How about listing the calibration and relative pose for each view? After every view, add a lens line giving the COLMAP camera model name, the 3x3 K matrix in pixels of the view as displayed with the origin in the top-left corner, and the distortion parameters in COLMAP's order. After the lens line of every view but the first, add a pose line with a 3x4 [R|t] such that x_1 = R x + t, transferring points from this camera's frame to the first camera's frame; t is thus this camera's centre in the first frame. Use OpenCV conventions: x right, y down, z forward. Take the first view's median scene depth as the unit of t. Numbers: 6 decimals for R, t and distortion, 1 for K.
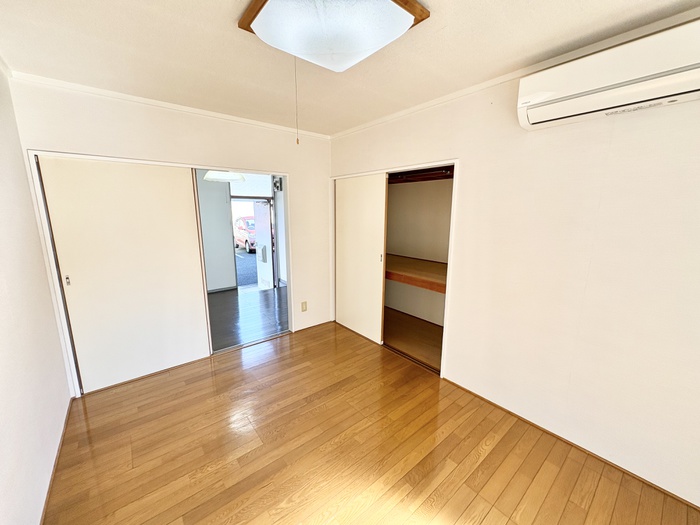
lens RADIAL K [[278.1, 0, 350.0], [0, 278.1, 262.5], [0, 0, 1]] dist [0.000586, 0.000079]
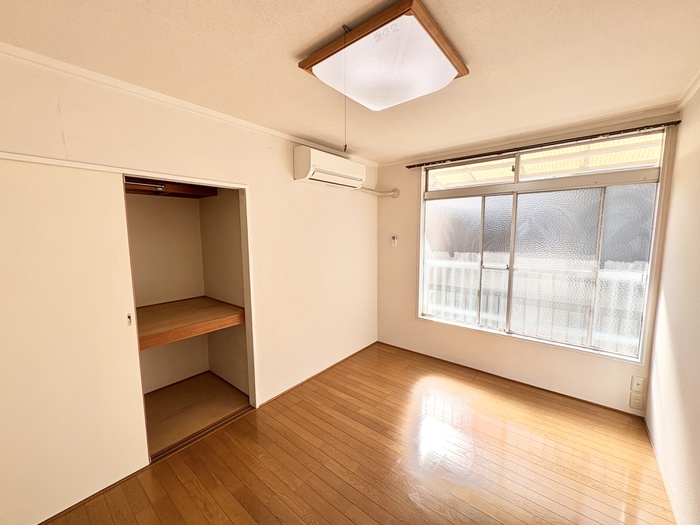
lens RADIAL K [[278.1, 0, 350.0], [0, 278.1, 262.5], [0, 0, 1]] dist [0.000586, 0.000079]
pose [[-0.192419, -0.108960, 0.975245, -0.790605], [0.183062, 0.972385, 0.144759, -0.198249], [-0.964087, 0.206385, -0.167159, 0.966555]]
